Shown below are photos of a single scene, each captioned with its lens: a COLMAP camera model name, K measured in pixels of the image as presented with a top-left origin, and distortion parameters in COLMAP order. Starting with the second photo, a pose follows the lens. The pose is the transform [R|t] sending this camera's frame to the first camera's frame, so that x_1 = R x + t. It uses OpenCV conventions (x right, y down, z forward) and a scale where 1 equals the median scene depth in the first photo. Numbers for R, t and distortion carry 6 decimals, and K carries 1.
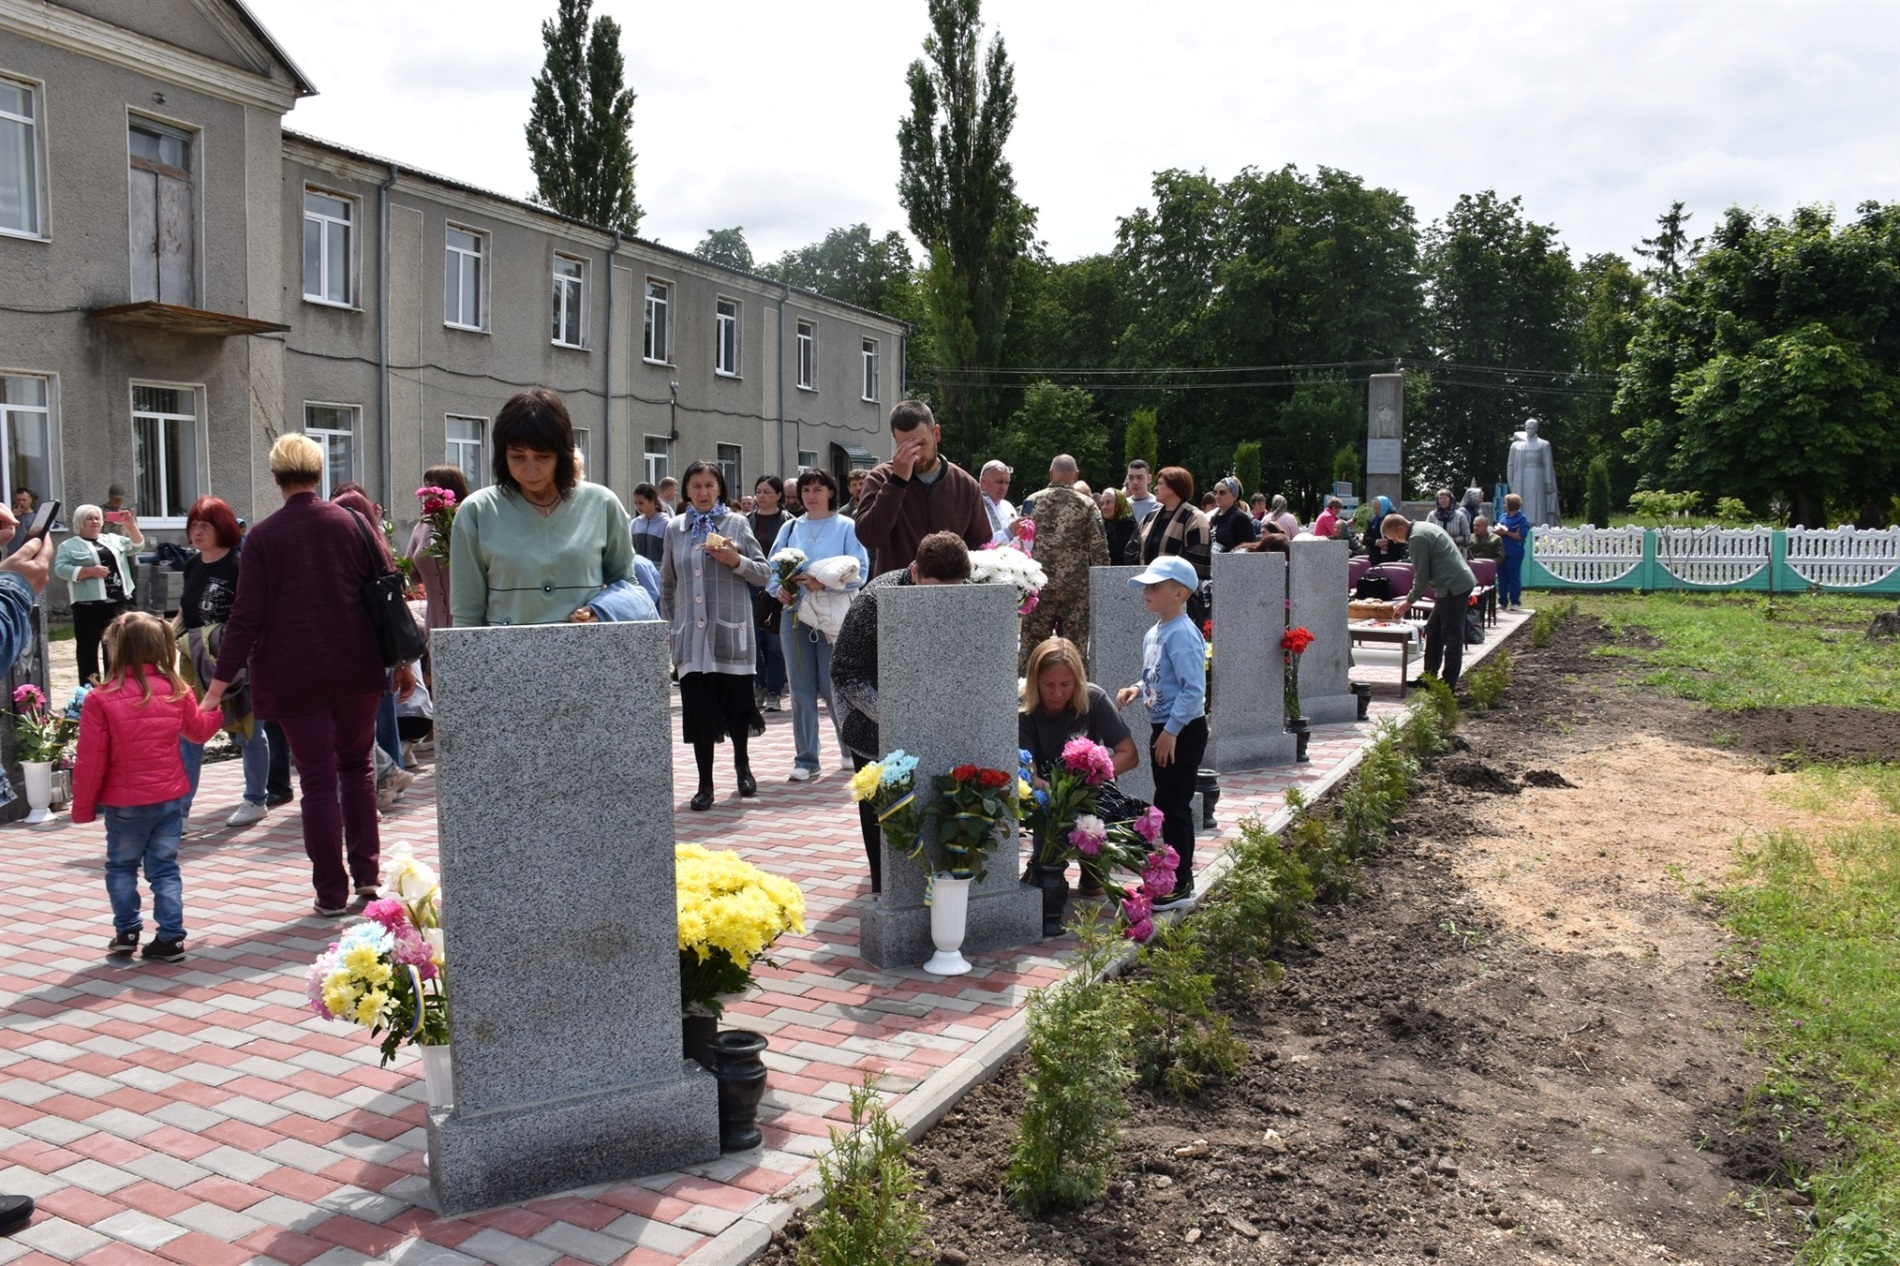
lens RADIAL K [[1485.4, 0, 938.1], [0, 1485.4, 644.2], [0, 0, 1]] dist [-0.151945, 0.109281]
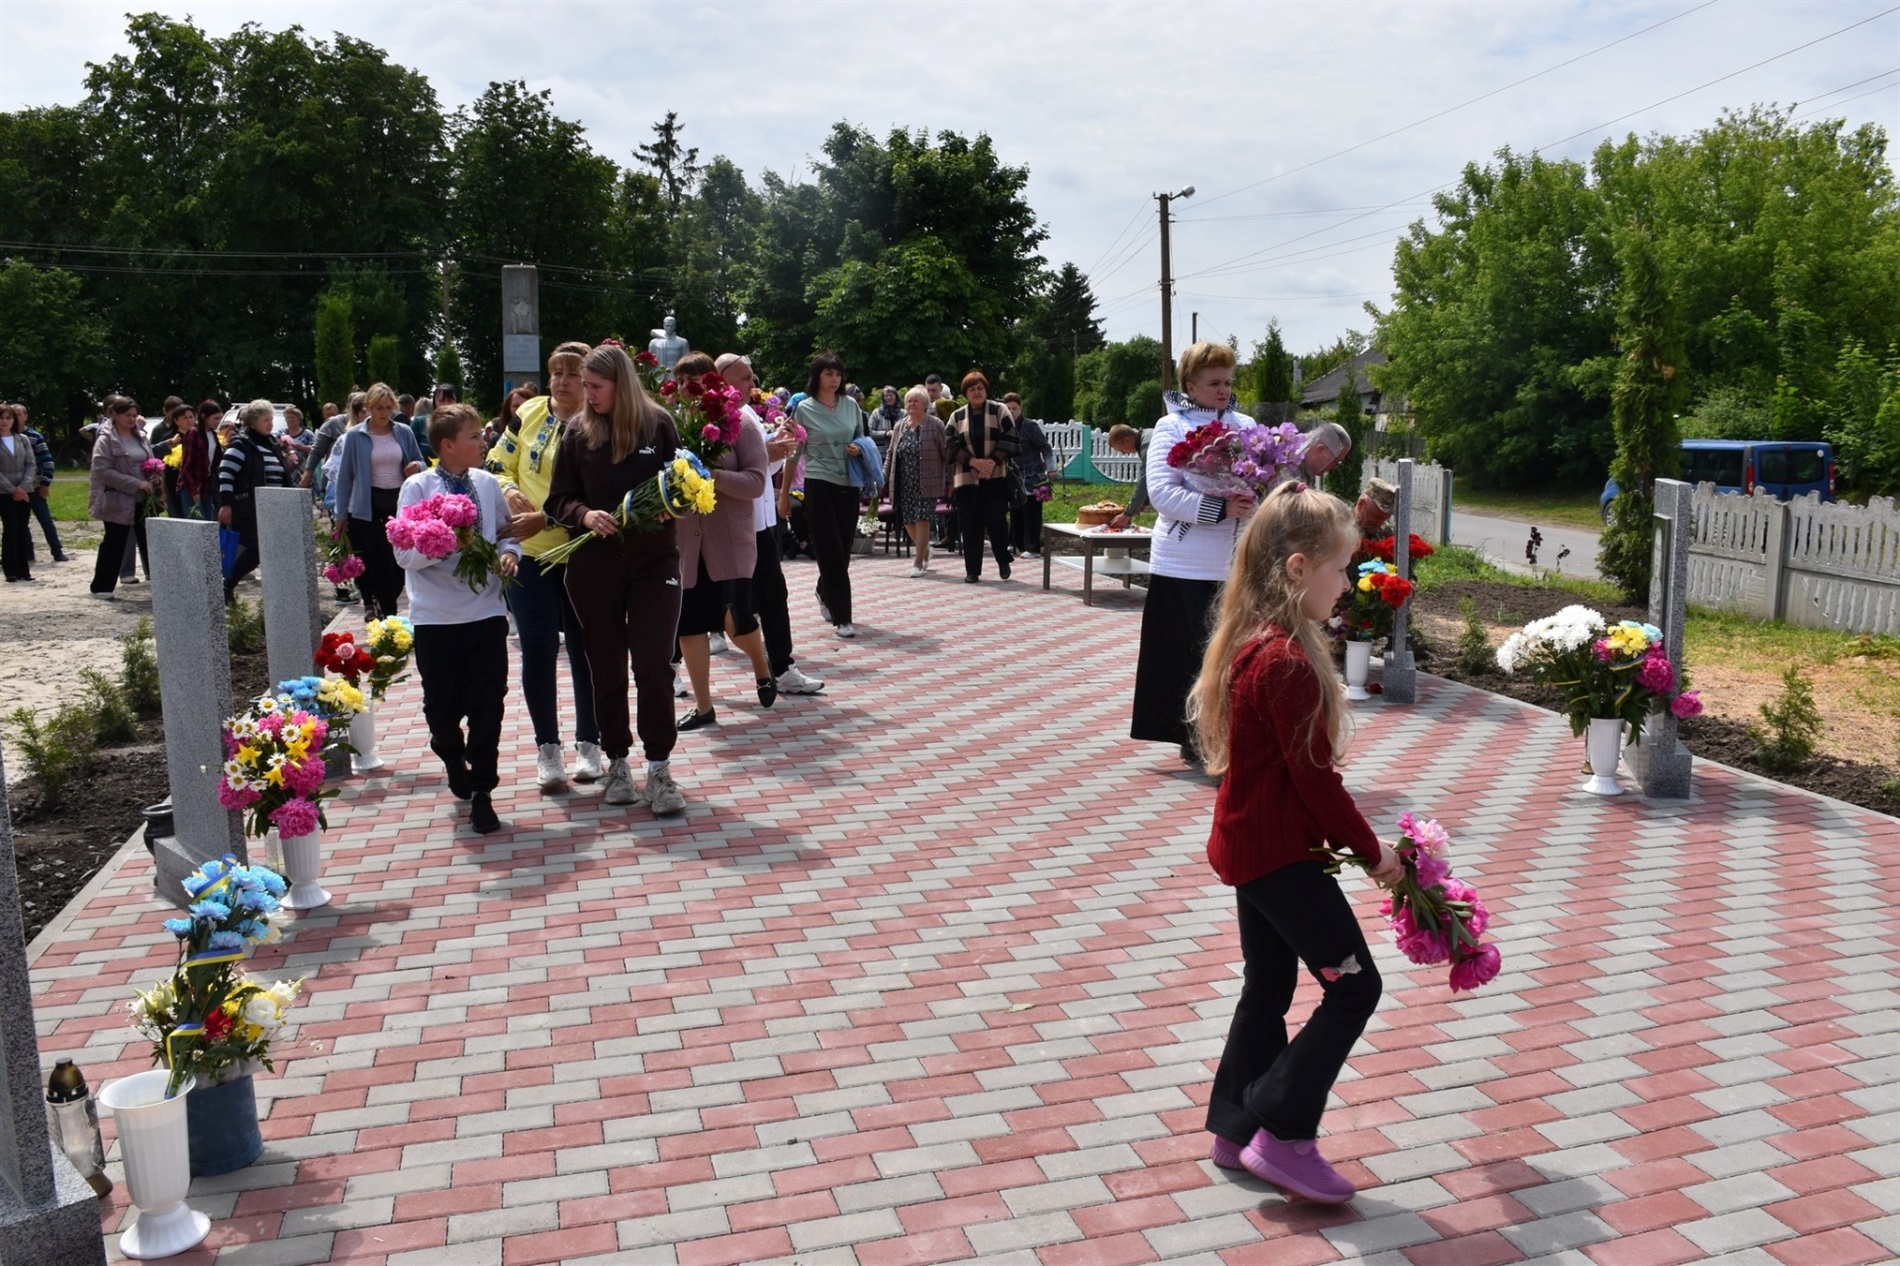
lens RADIAL K [[1486.2, 0, 942.1], [0, 1486.2, 641.7], [0, 0, 1]] dist [-0.153997, 0.111584]
pose [[0.743796, -0.100424, 0.660819, -0.129300], [0.056805, 0.994569, 0.087206, -0.009655], [-0.665988, -0.027326, 0.745462, 0.107967]]
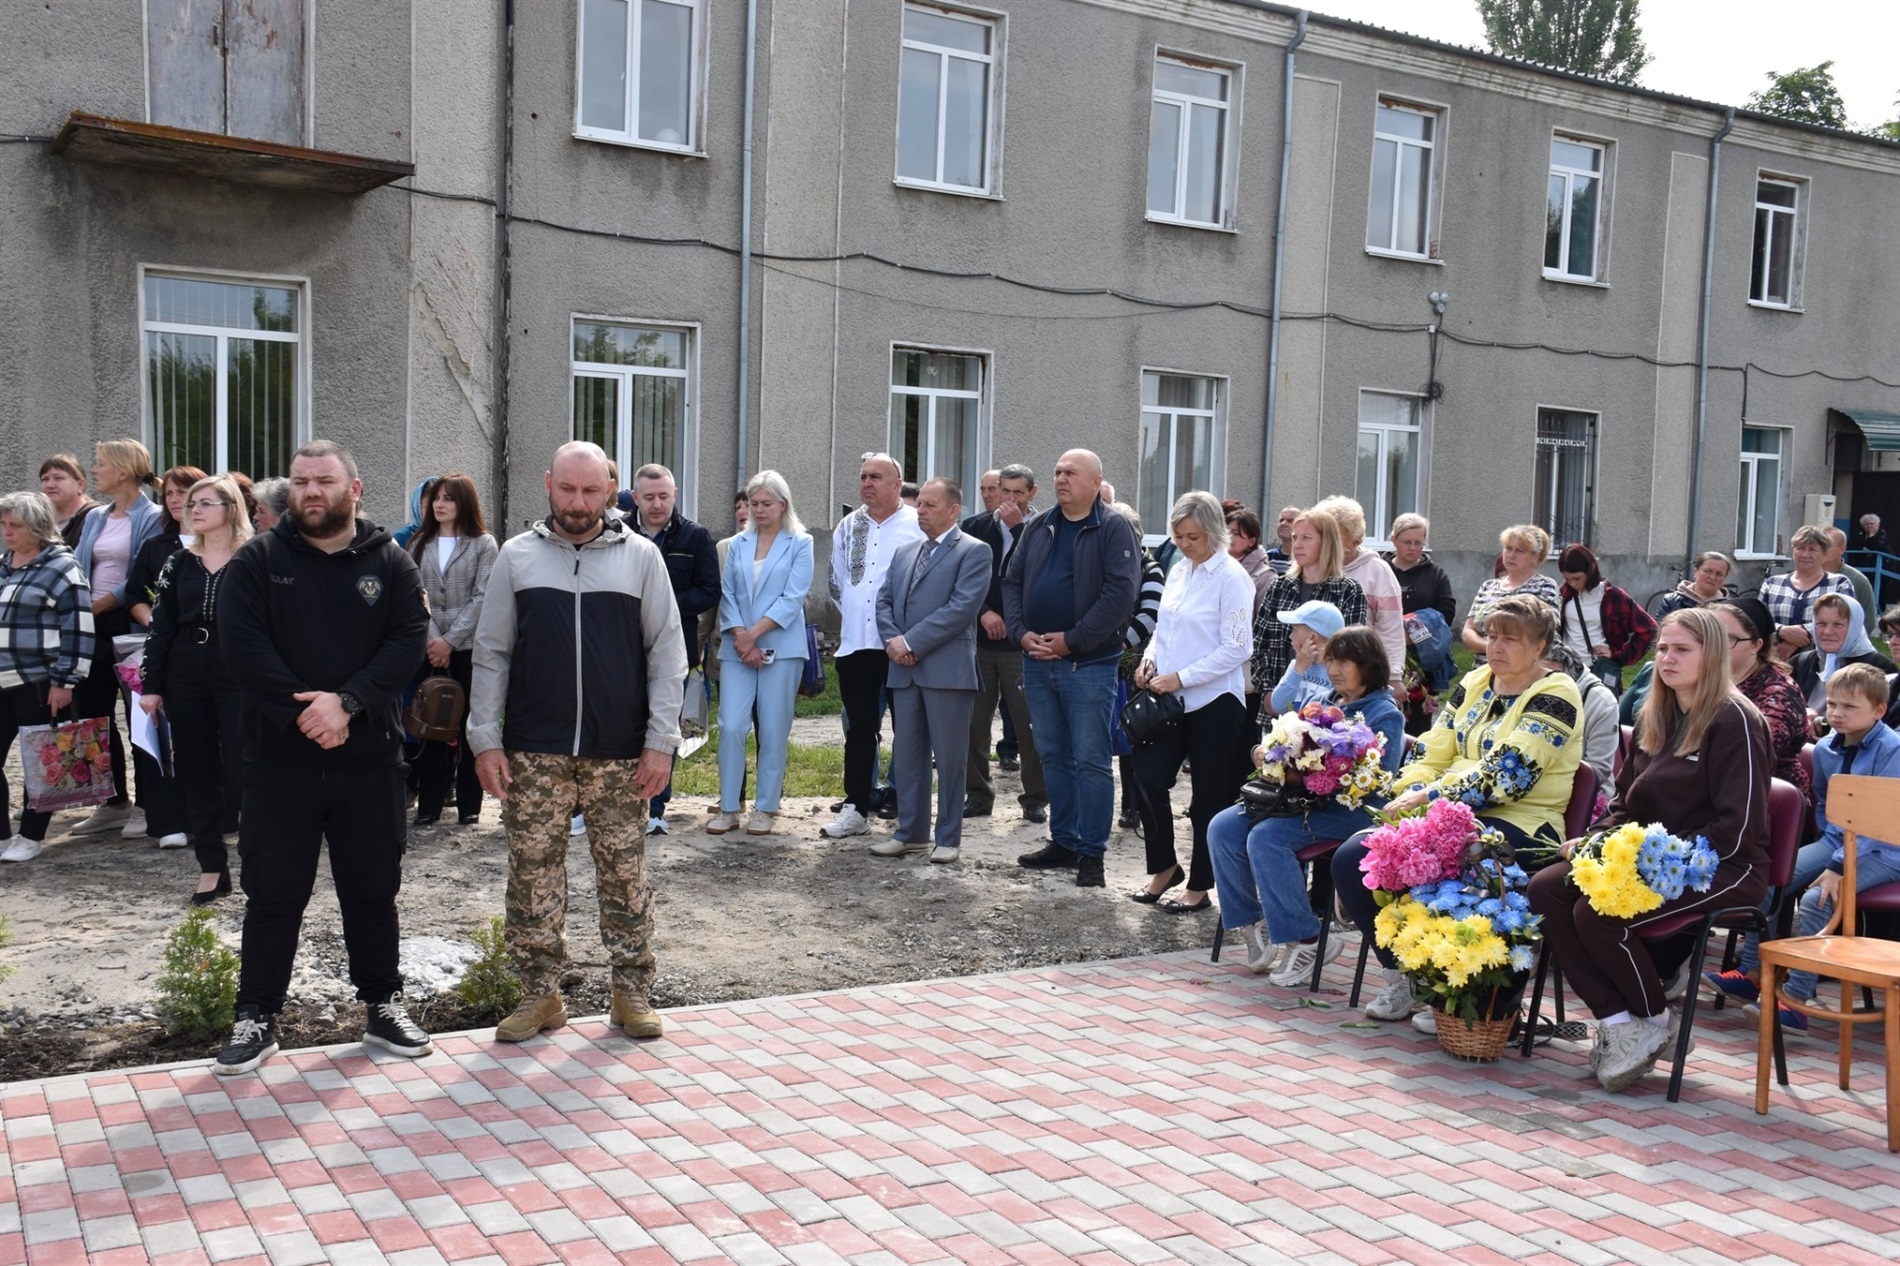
lens RADIAL K [[1925.3, 0, 940.1], [0, 1925.3, 643.0], [0, 0, 1]] dist [-0.047451, 0.222580]
pose [[0.814319, 0.059916, -0.577317, 0.077472], [-0.076596, 0.997052, -0.004563, -0.027763], [0.575341, 0.047936, 0.816507, 0.282337]]
